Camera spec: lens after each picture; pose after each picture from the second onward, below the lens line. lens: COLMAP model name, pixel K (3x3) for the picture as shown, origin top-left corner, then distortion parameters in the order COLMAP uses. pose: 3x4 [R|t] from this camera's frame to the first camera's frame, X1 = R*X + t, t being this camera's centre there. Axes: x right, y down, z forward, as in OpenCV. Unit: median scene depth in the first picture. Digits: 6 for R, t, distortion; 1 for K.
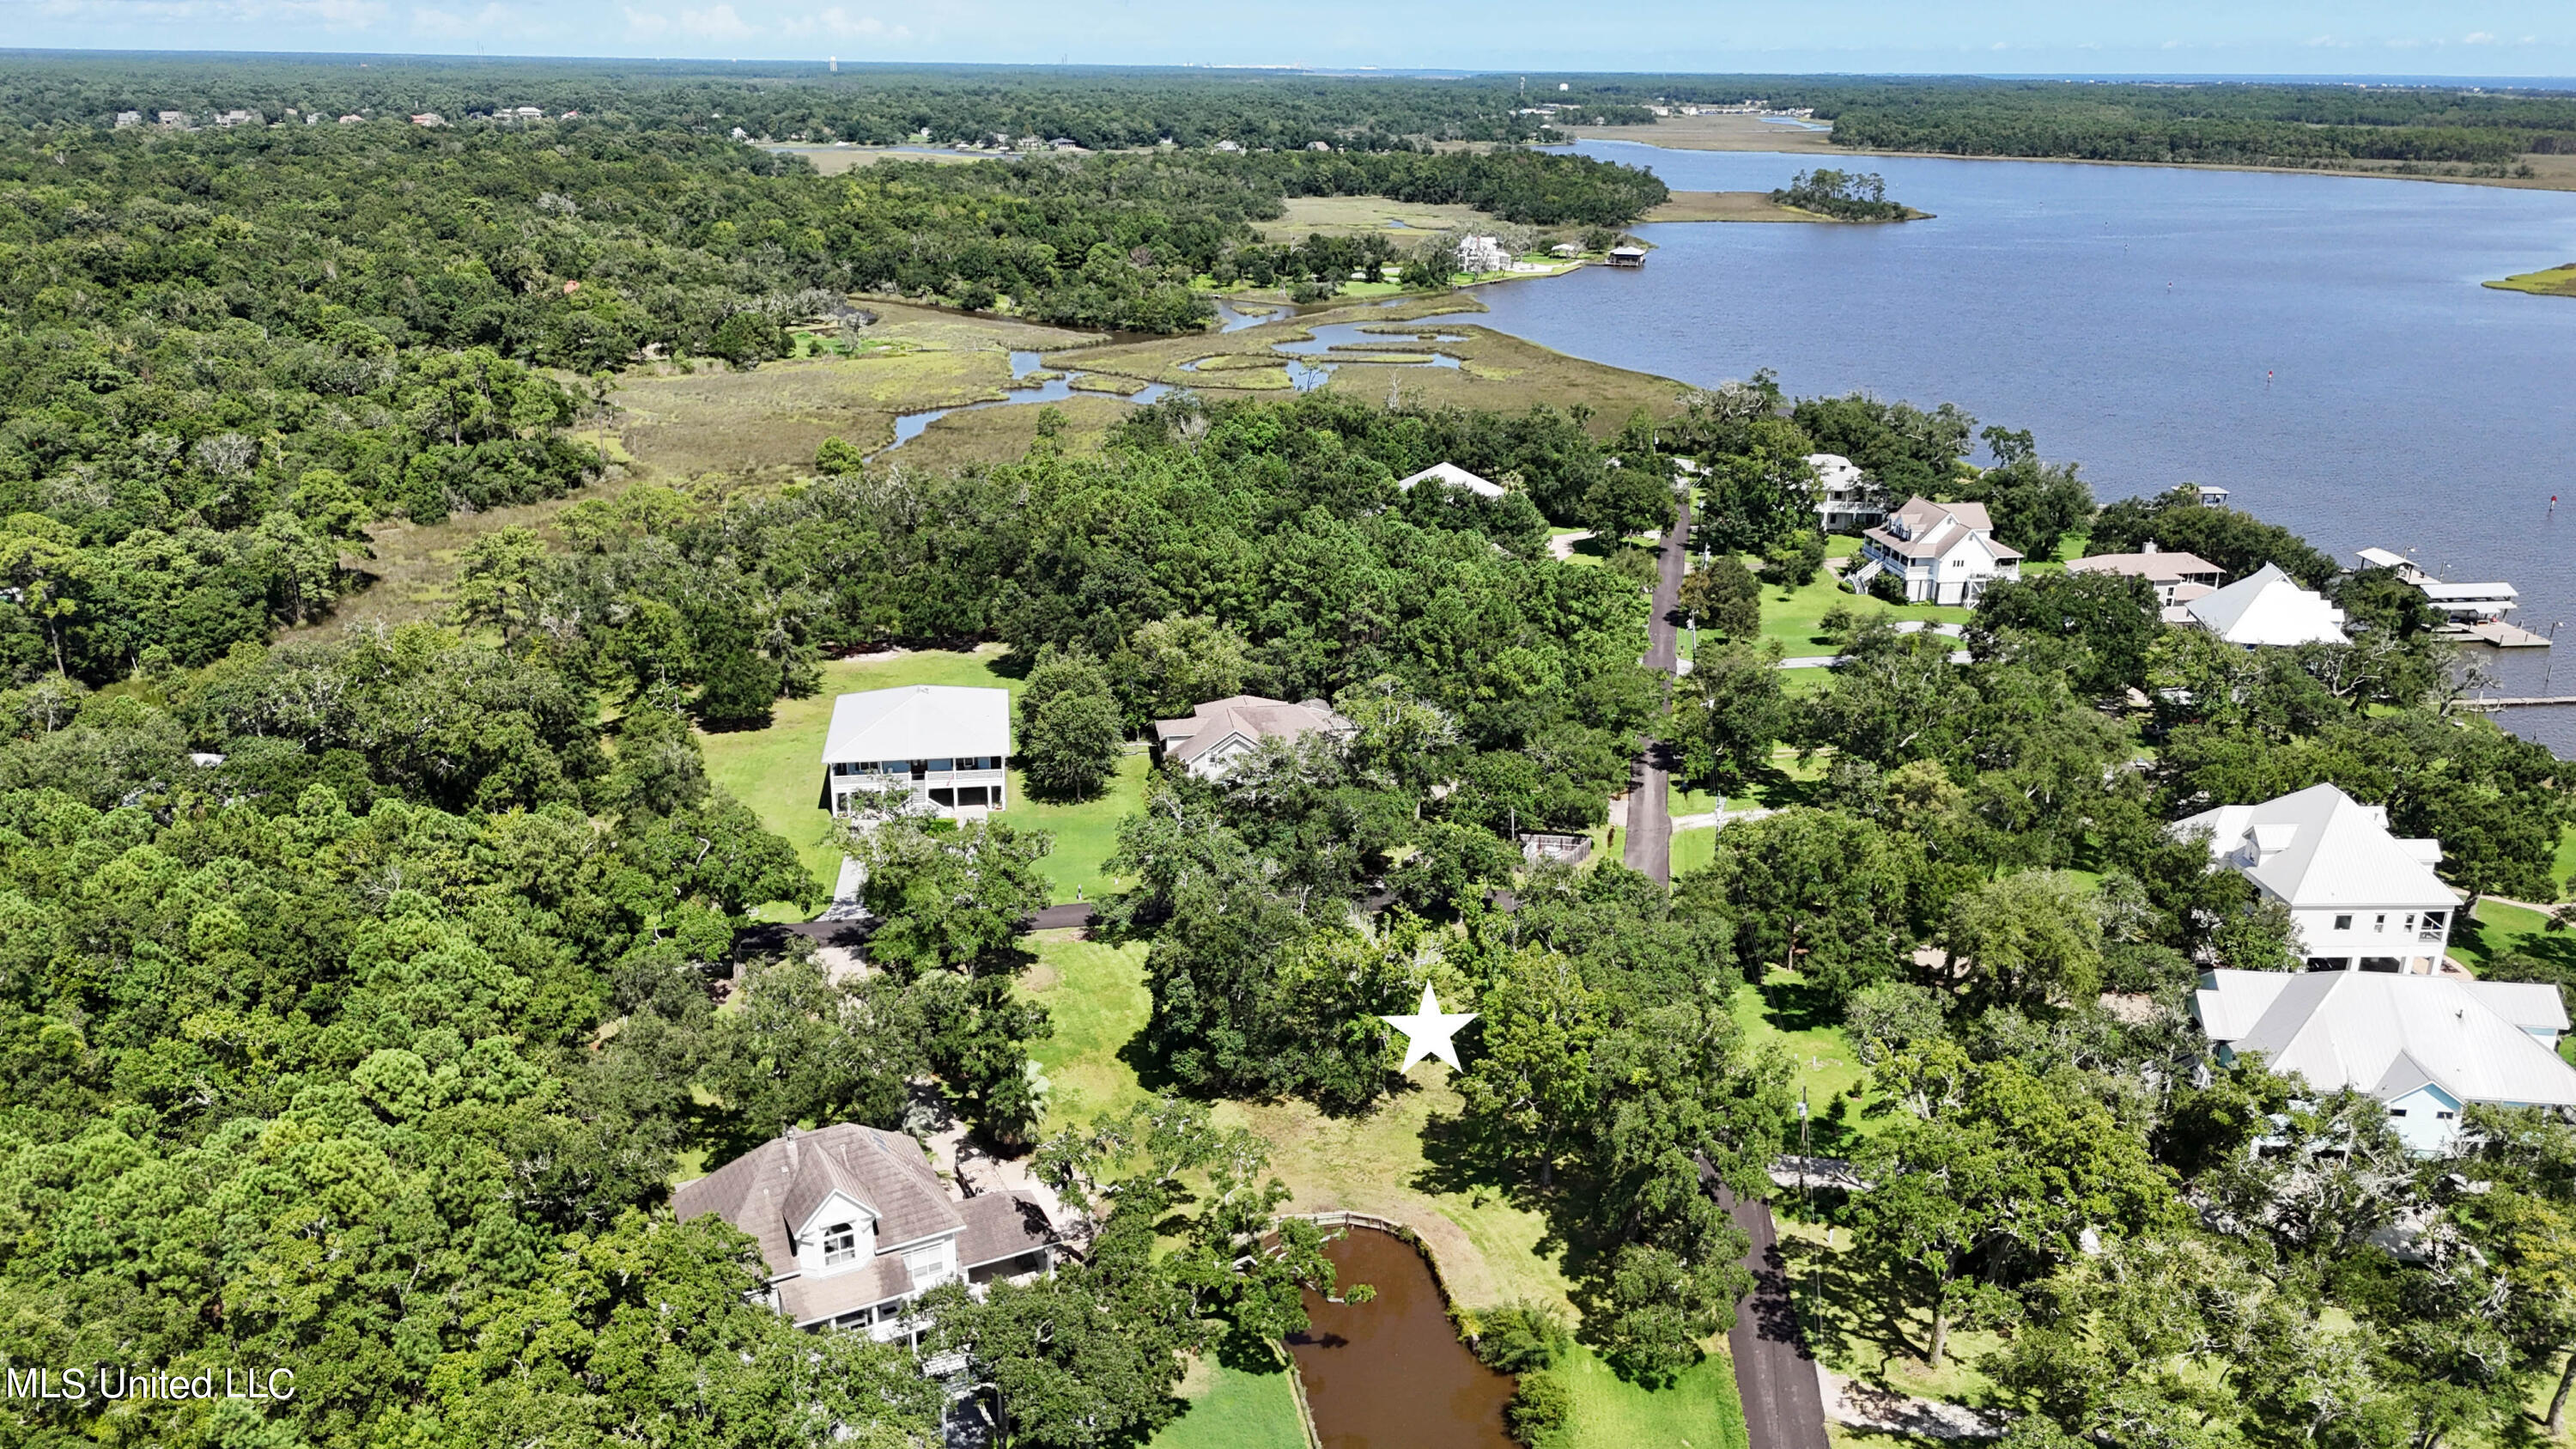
lens RADIAL K [[1887.9, 0, 1295.7], [0, 1887.9, 731.5], [0, 0, 1]] dist [0.059096, -0.052224]
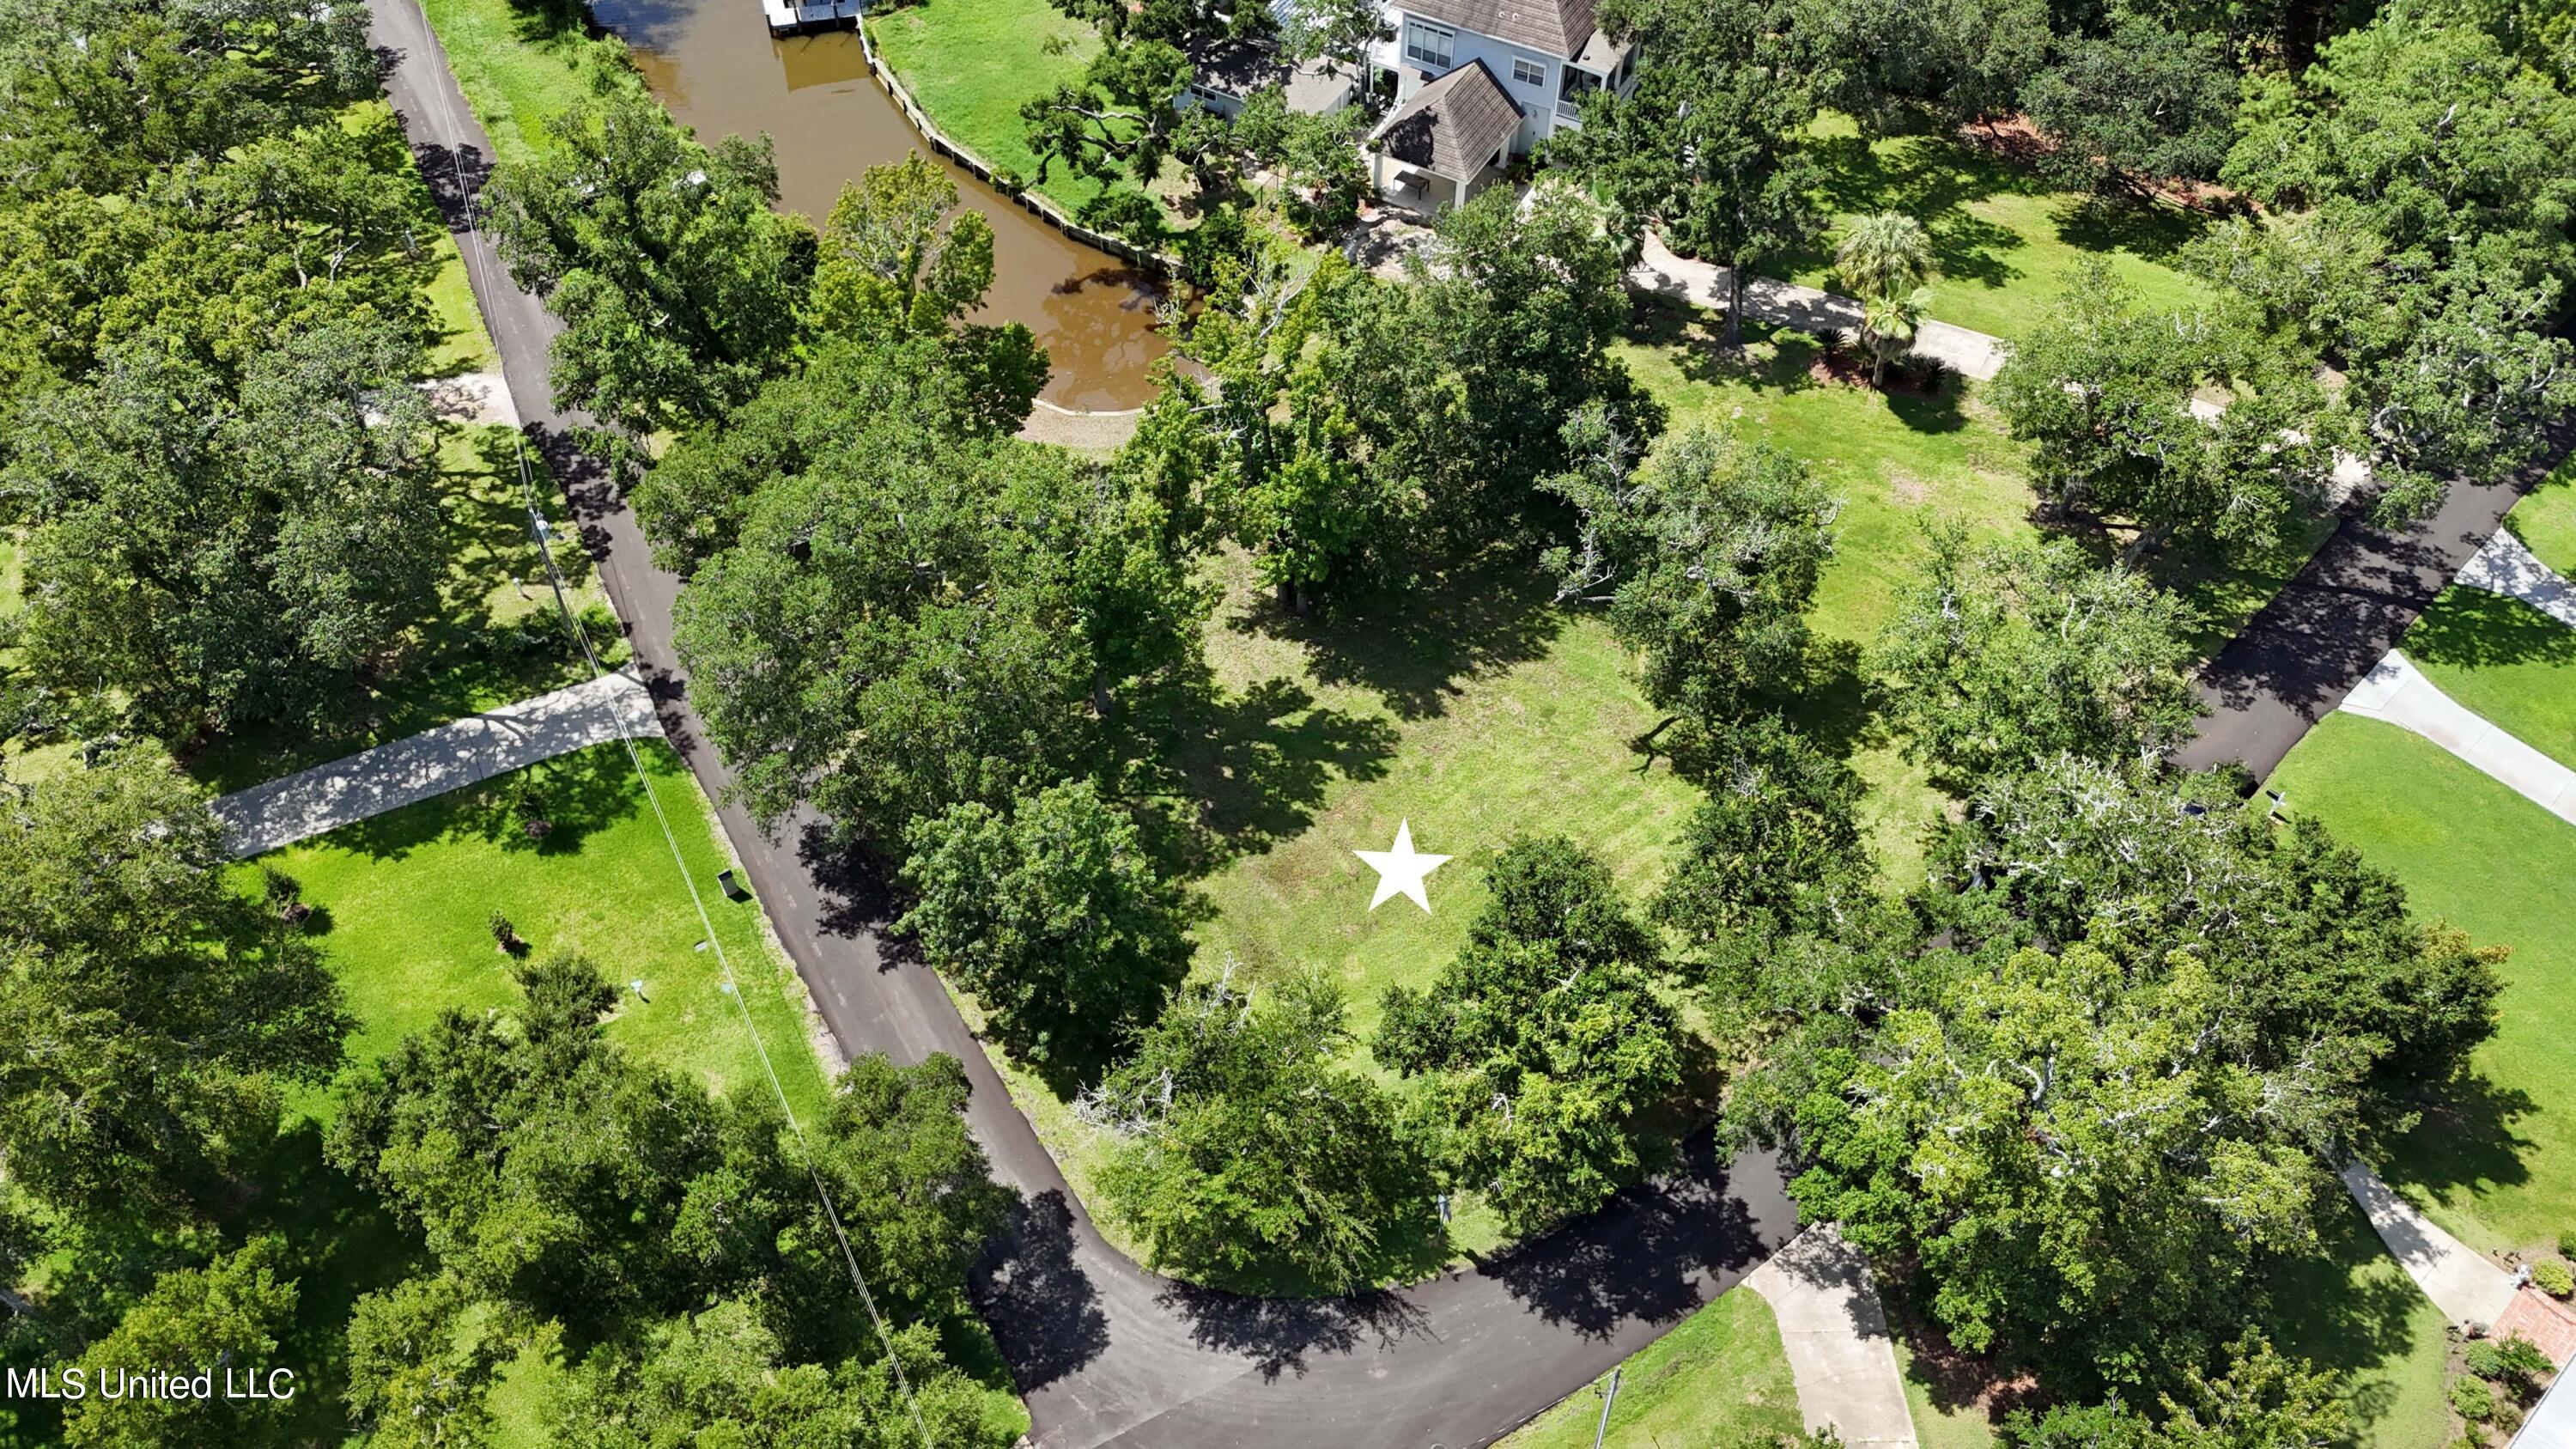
lens RADIAL K [[1887.9, 0, 1283.2], [0, 1887.9, 722.4], [0, 0, 1]] dist [0.059096, -0.052224]
pose [[-0.827878, 0.416671, -0.375504, 0.151814], [-0.201529, 0.403795, 0.892377, -0.175902], [0.523454, 0.814454, -0.250321, 0.621543]]
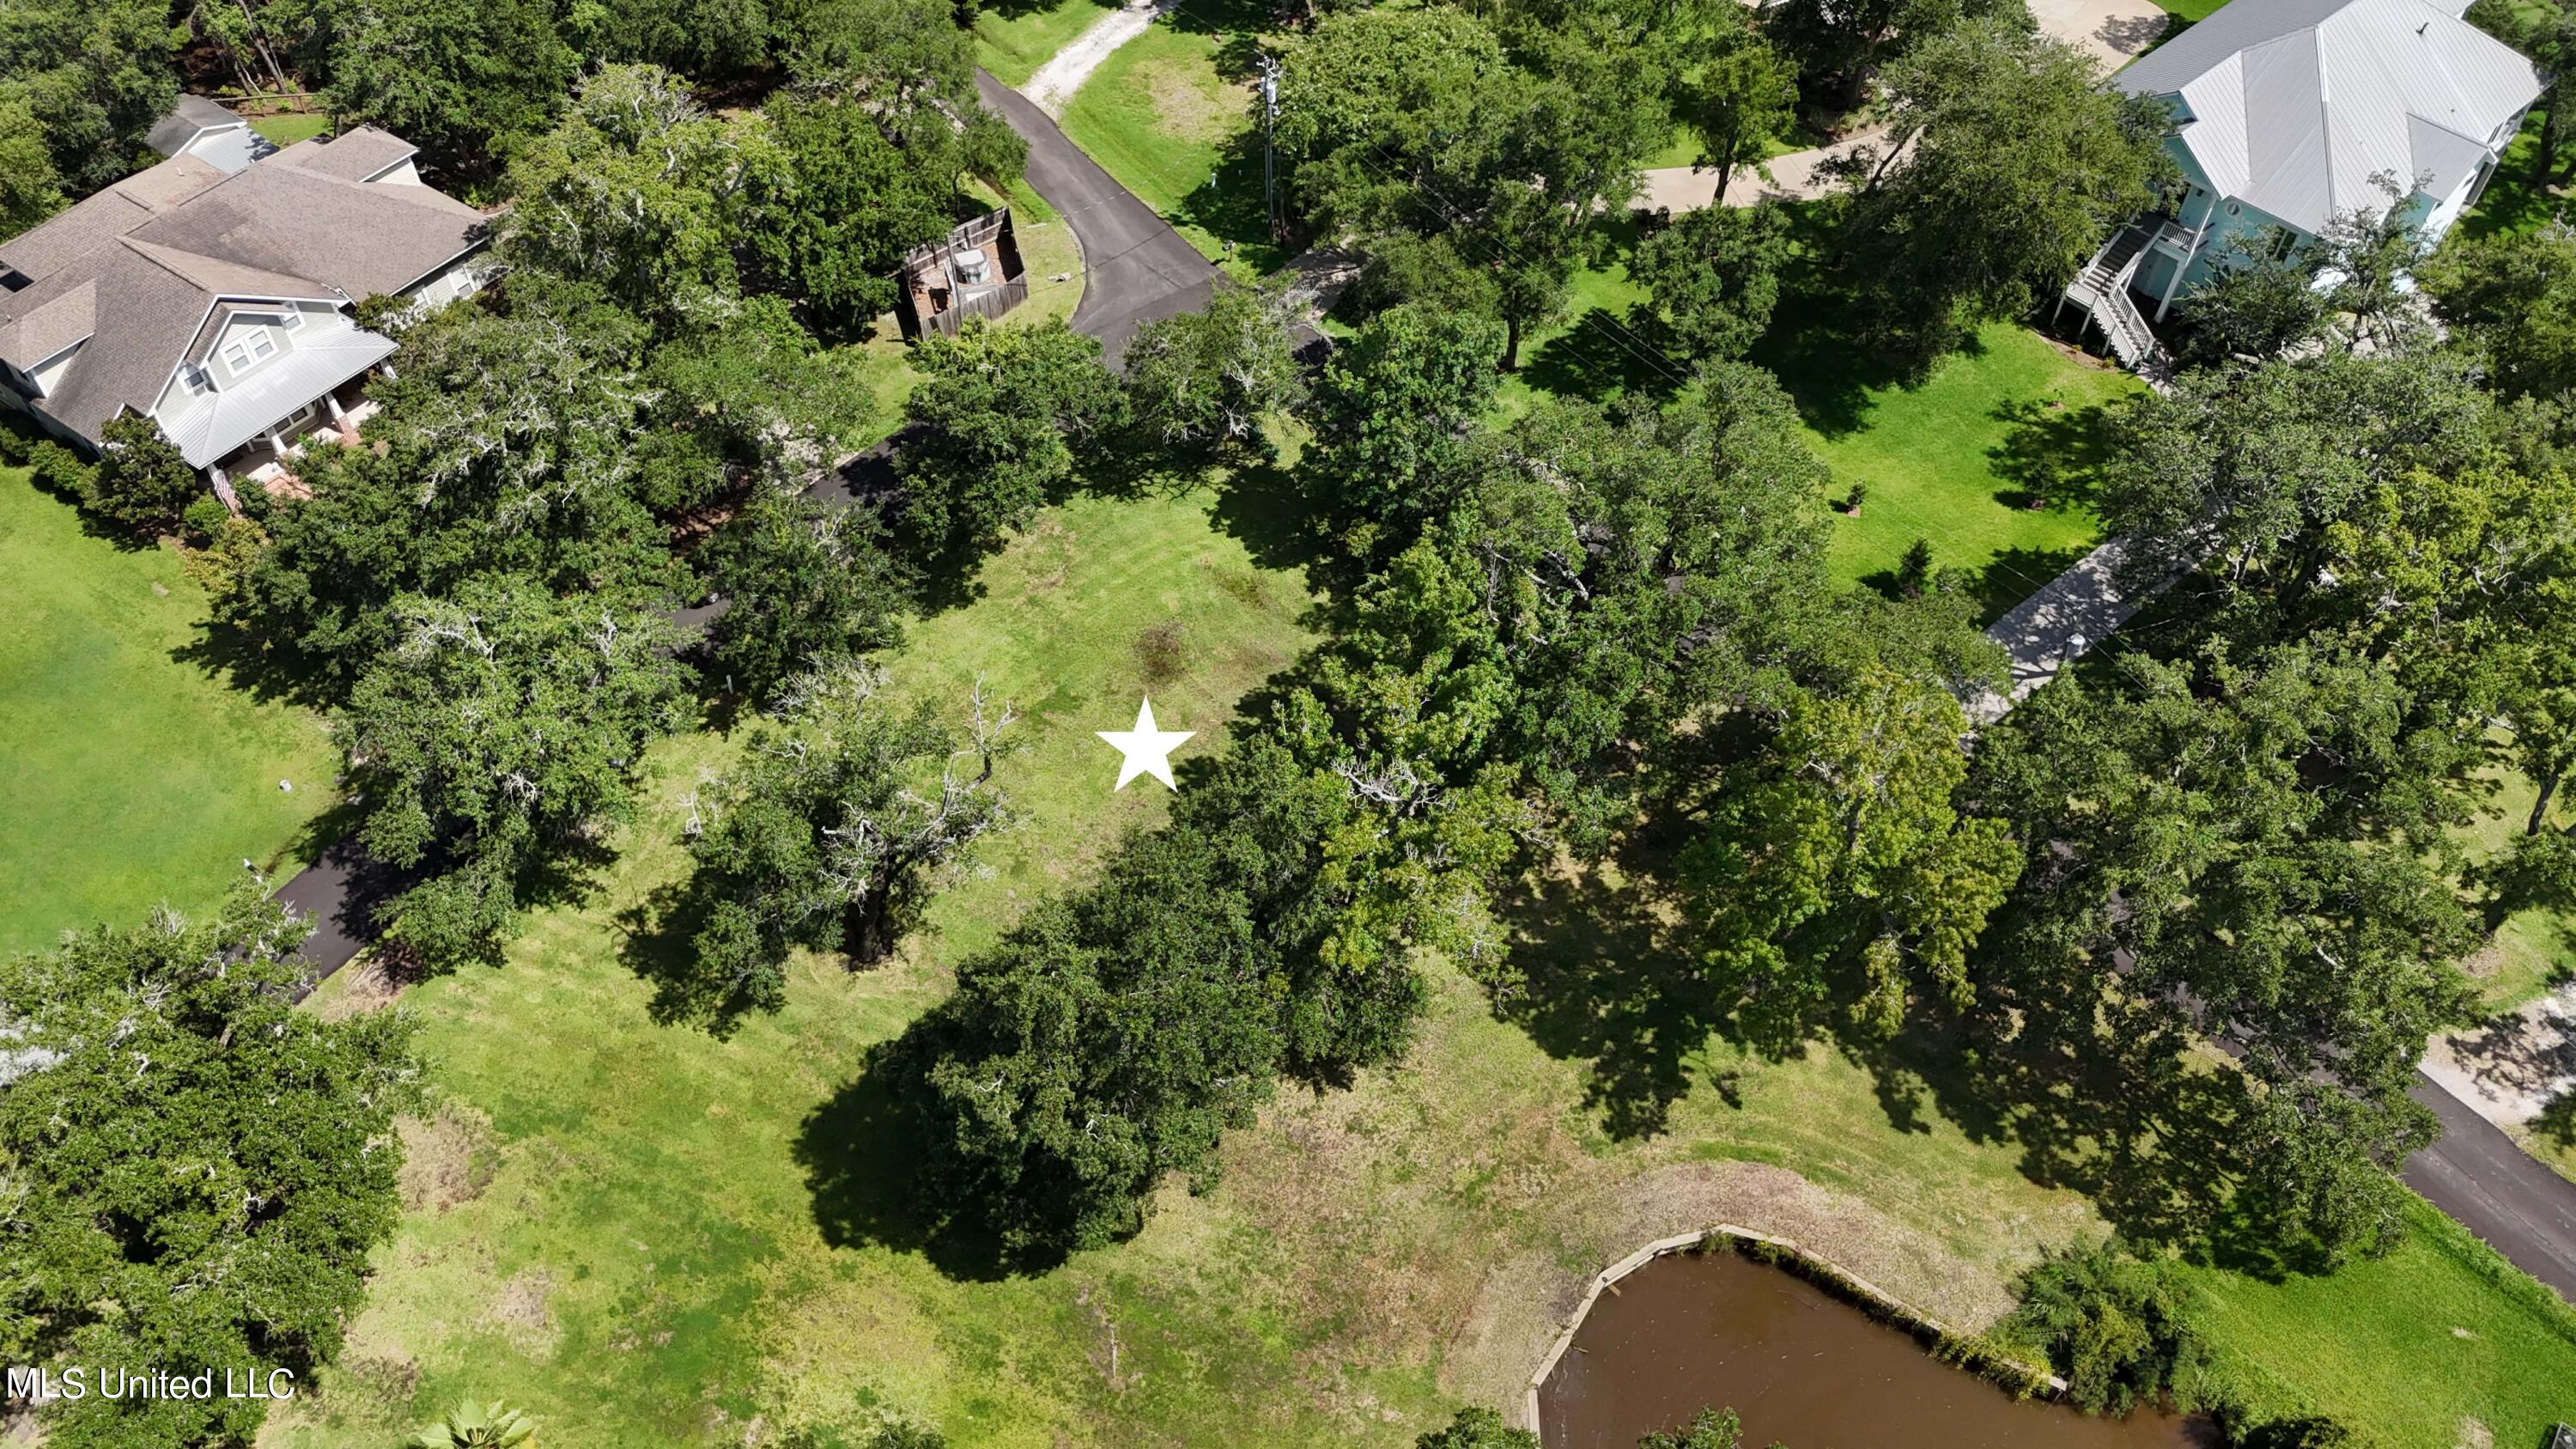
lens RADIAL K [[1887.9, 0, 1279.3], [0, 1887.9, 724.7], [0, 0, 1]] dist [0.059096, -0.052224]
pose [[0.682397, -0.557538, 0.472742, -0.090608], [0.239810, 0.781682, 0.575730, -0.084679], [-0.690525, -0.279508, 0.667121, 0.359836]]
